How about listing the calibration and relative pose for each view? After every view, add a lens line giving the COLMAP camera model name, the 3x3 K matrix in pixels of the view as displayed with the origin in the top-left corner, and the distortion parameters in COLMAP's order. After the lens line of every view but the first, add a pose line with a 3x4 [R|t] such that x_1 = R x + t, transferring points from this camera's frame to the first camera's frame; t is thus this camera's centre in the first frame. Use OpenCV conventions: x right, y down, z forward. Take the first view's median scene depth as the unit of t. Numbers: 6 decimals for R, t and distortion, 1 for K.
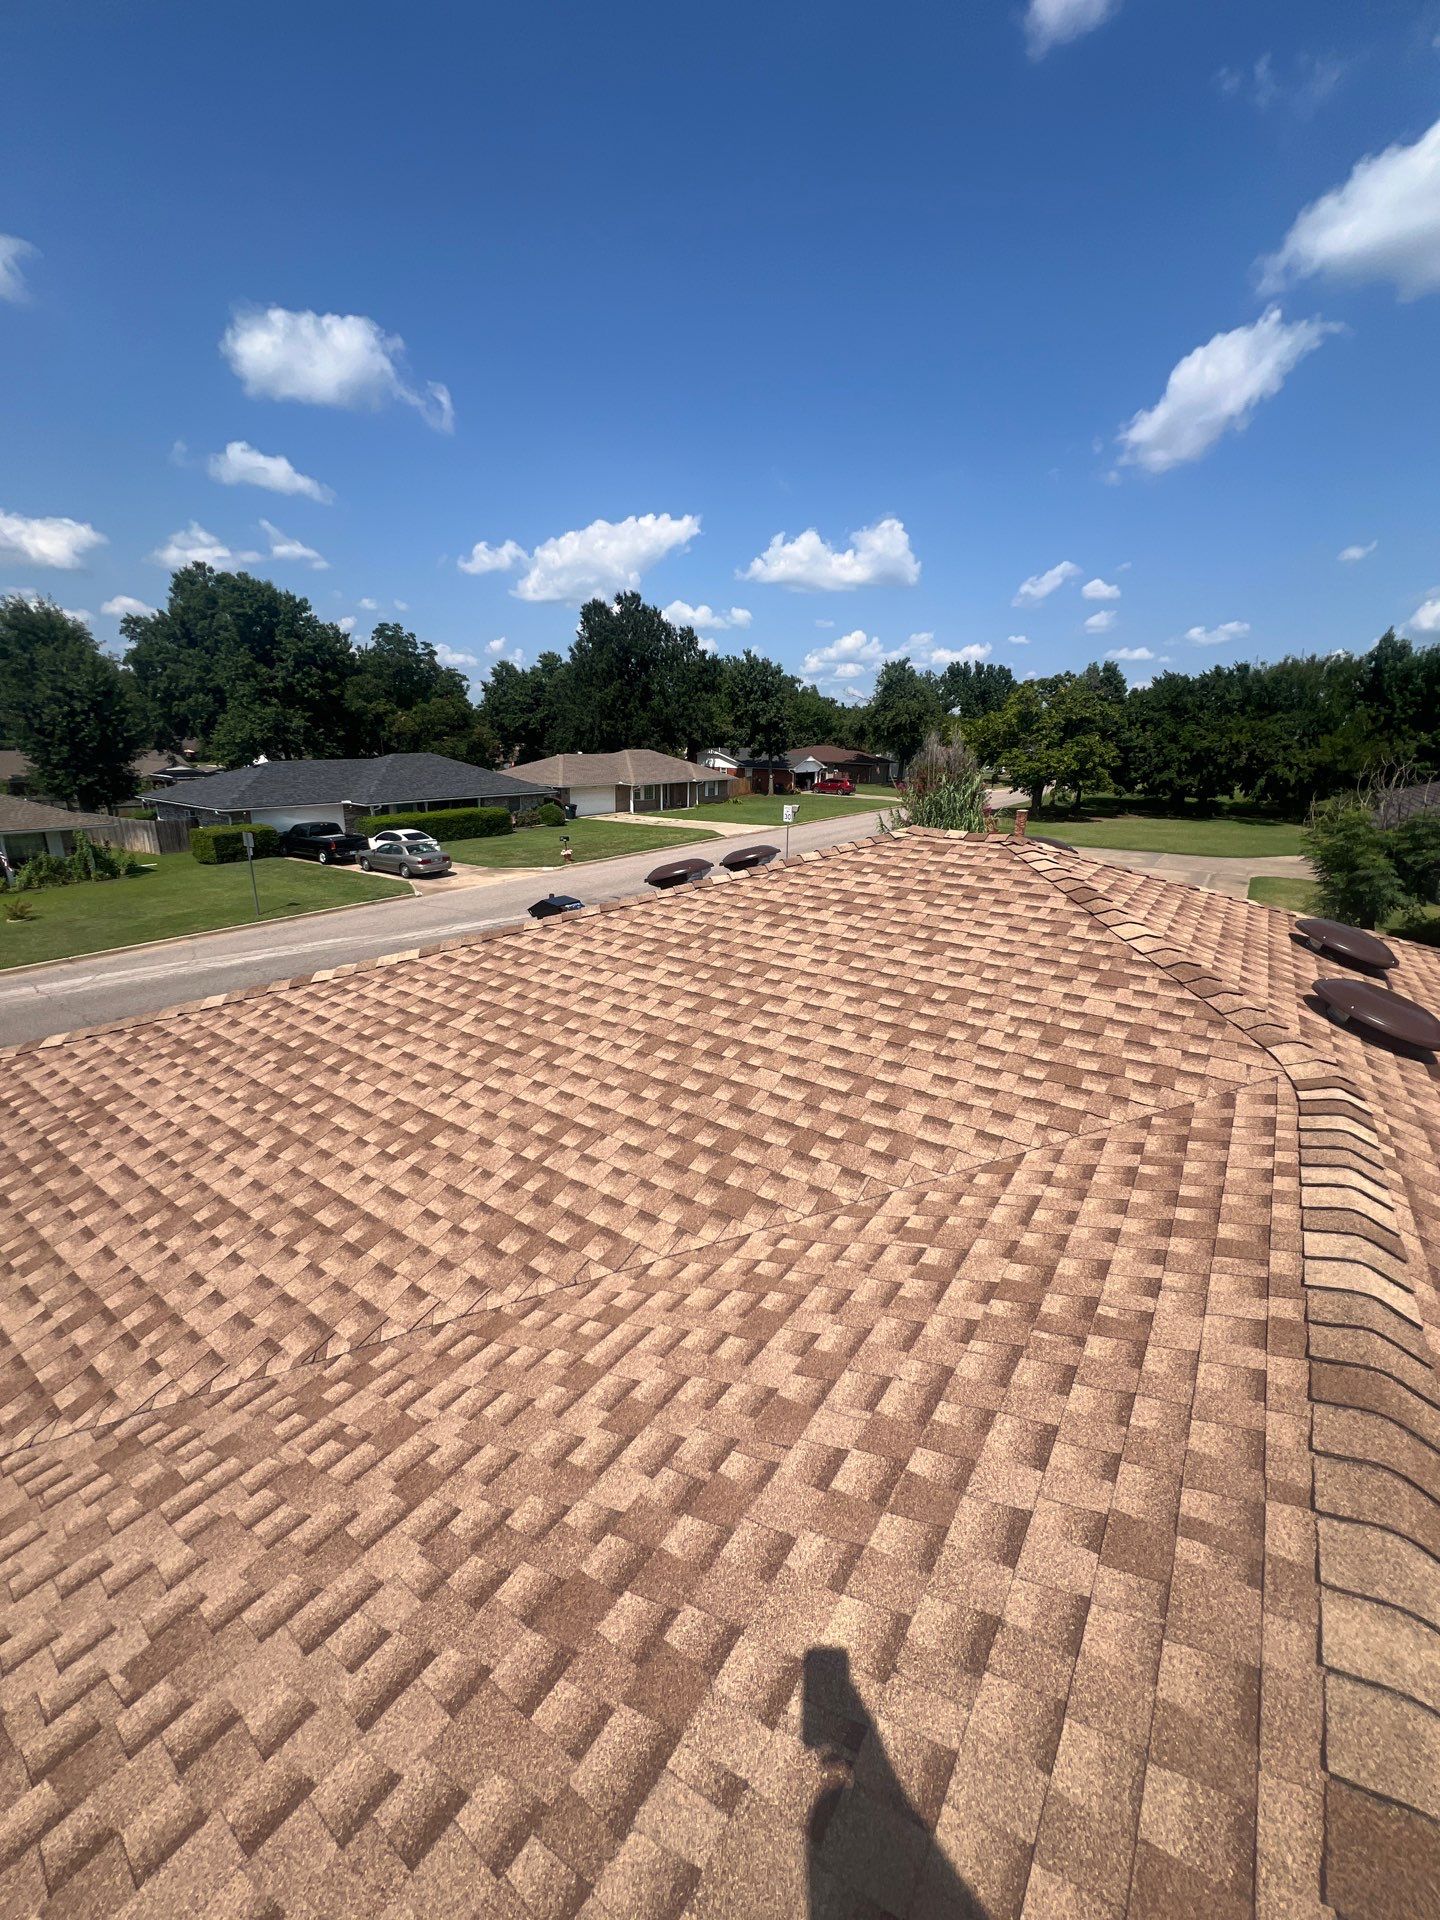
lens RADIAL K [[765.6, 0, 720.8], [0, 765.6, 959.5], [0, 0, 1]] dist [-0.007760, 0.001098]
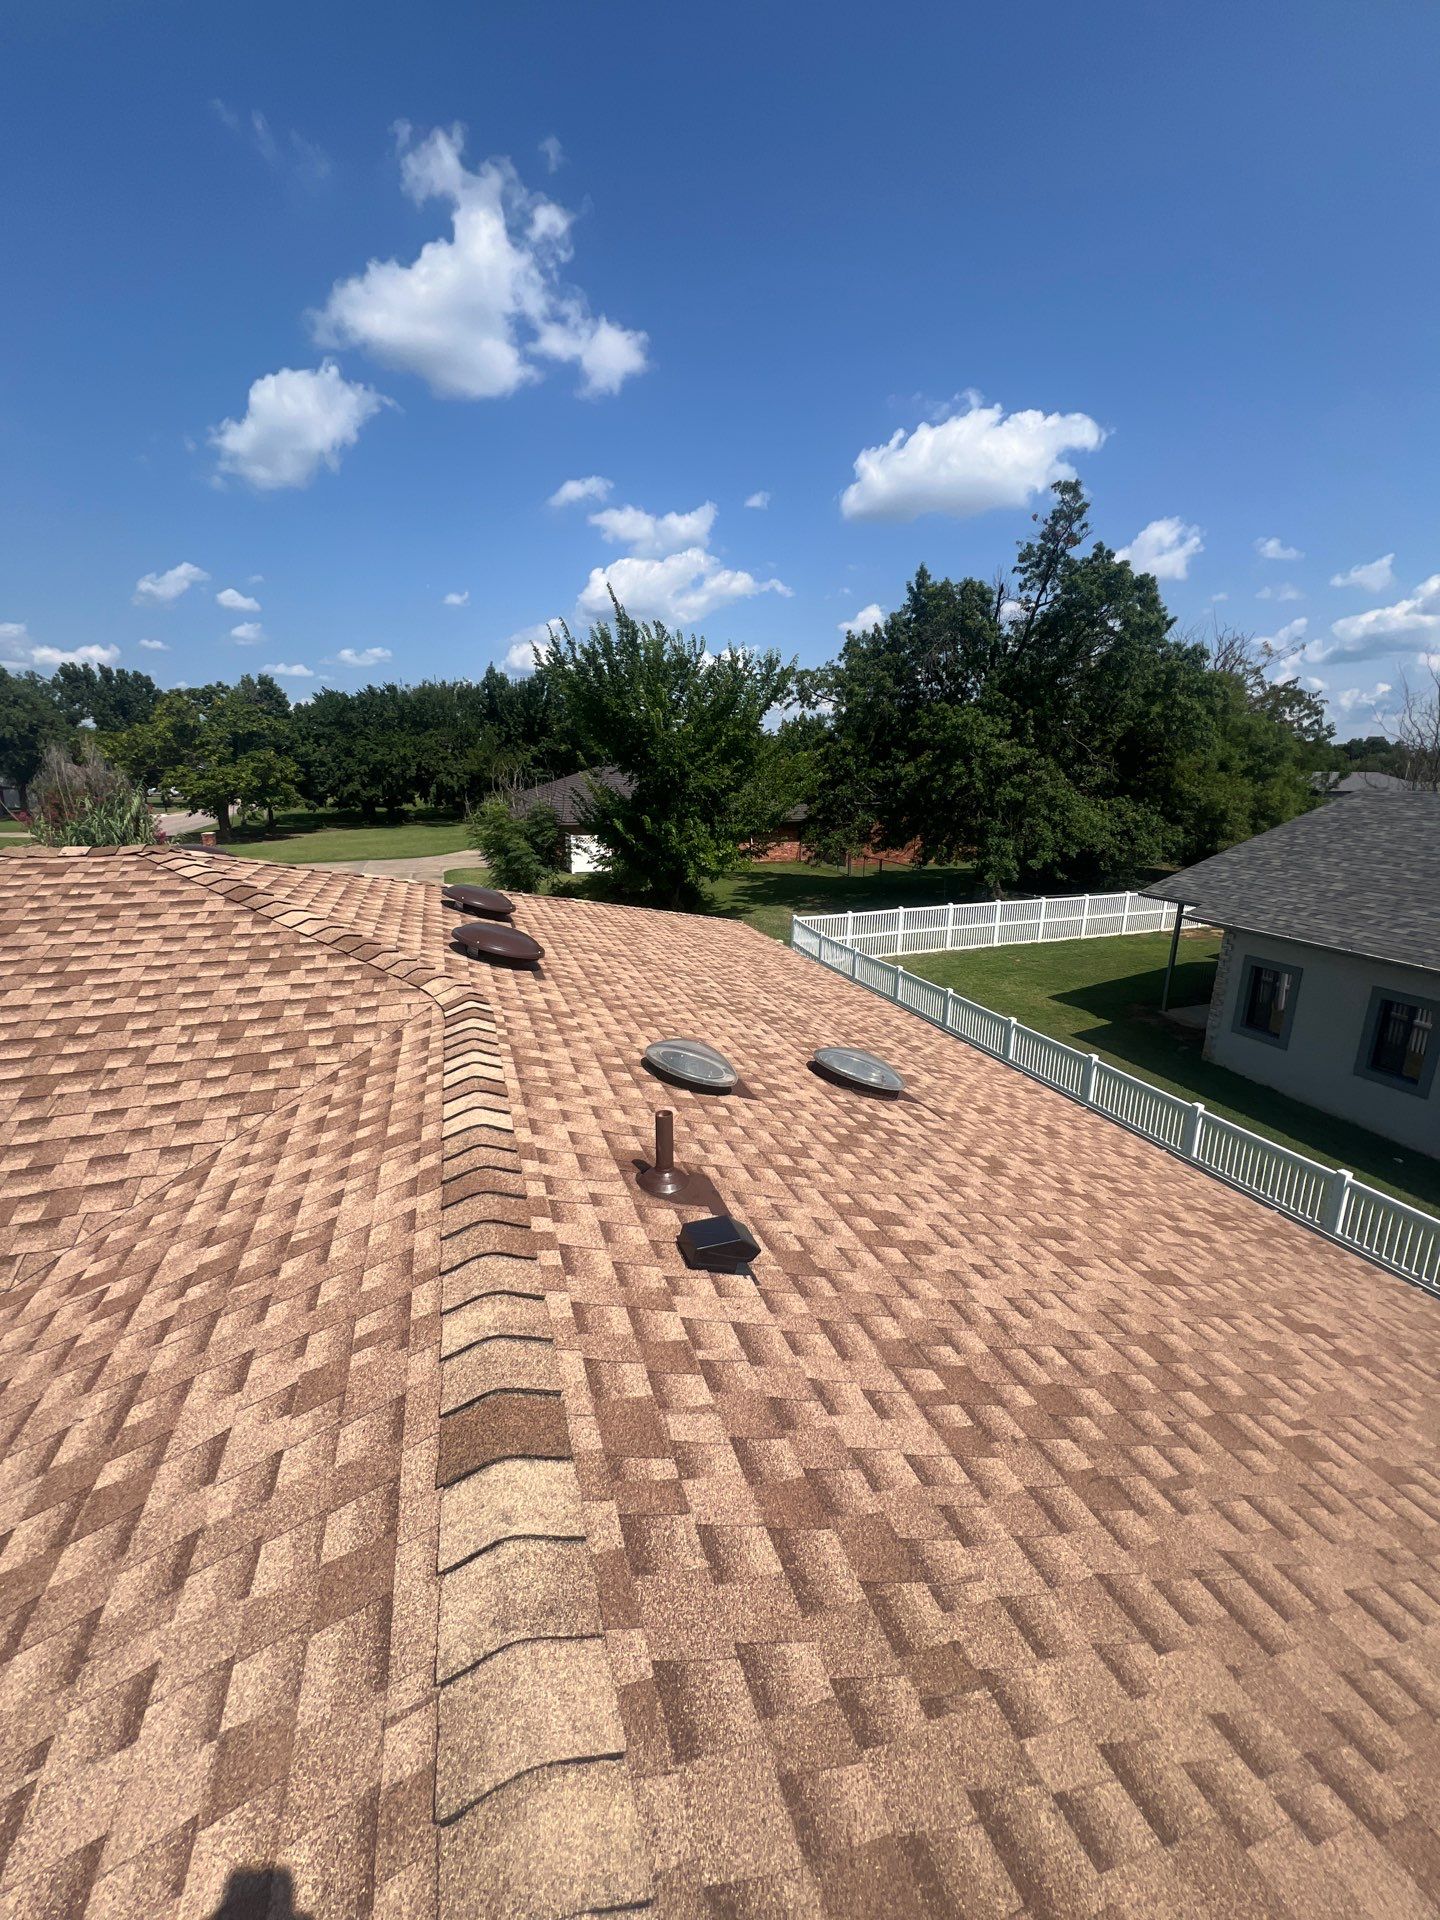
lens RADIAL K [[765.6, 0, 724.9], [0, 765.6, 959.7], [0, 0, 1]] dist [-0.007760, 0.001098]
pose [[0.576621, -0.219447, 0.786989, 0.003363], [0.234655, 0.967151, 0.097754, 0.004516], [-0.782589, 0.128304, 0.609174, -0.007835]]
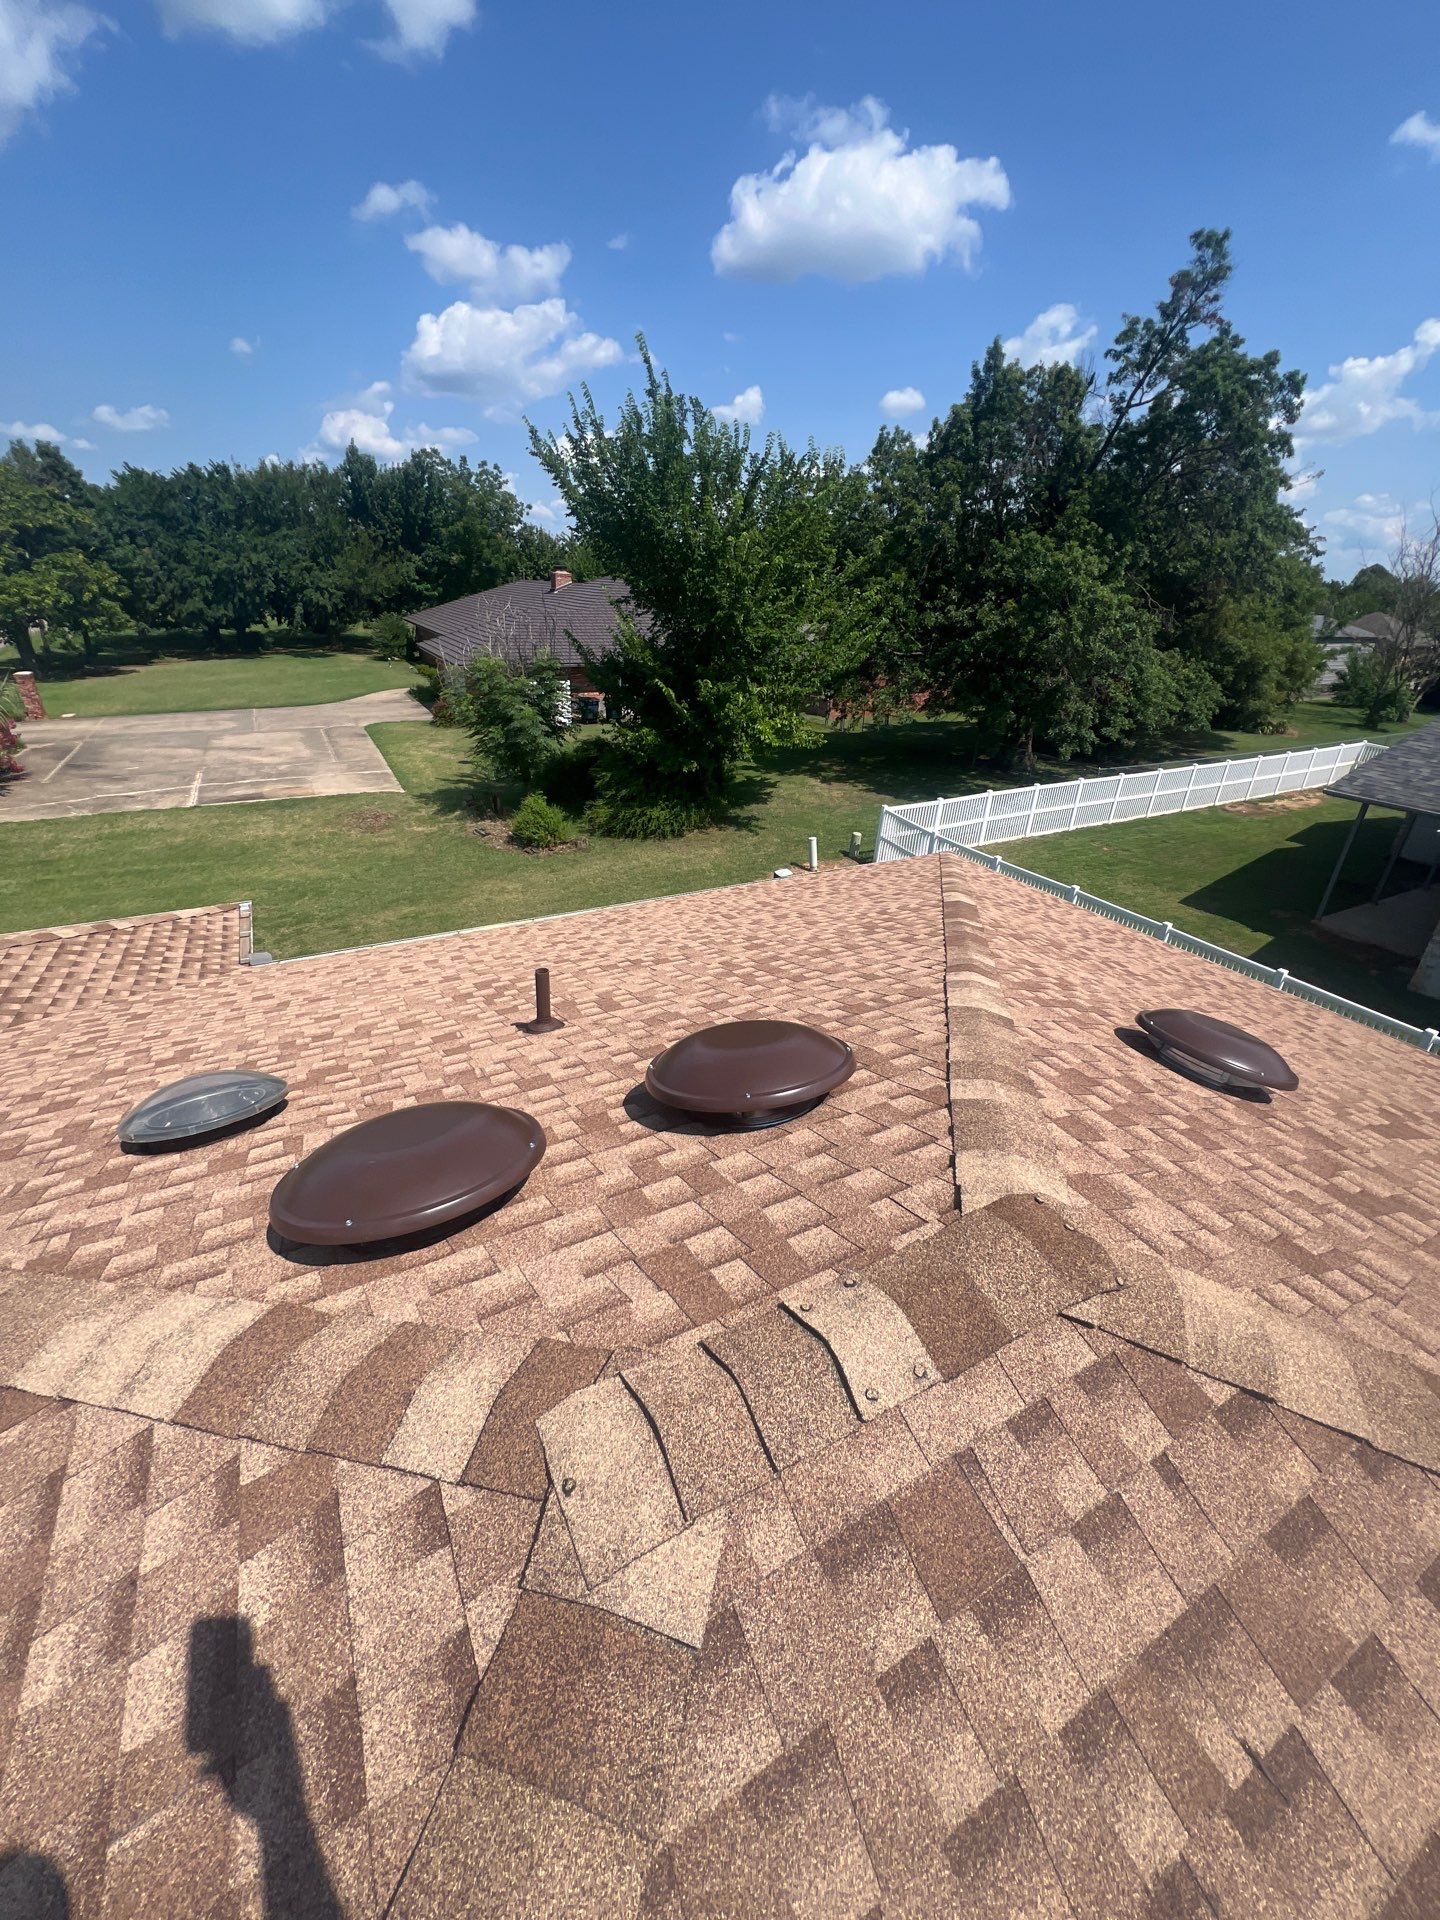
lens RADIAL K [[765.6, 0, 722.6], [0, 765.6, 960.2], [0, 0, 1]] dist [-0.007760, 0.001098]
pose [[0.441850, -0.407152, 0.799372, 0.016466], [0.229219, 0.912735, 0.338193, -0.037639], [-0.867311, 0.033800, 0.496619, 0.100199]]
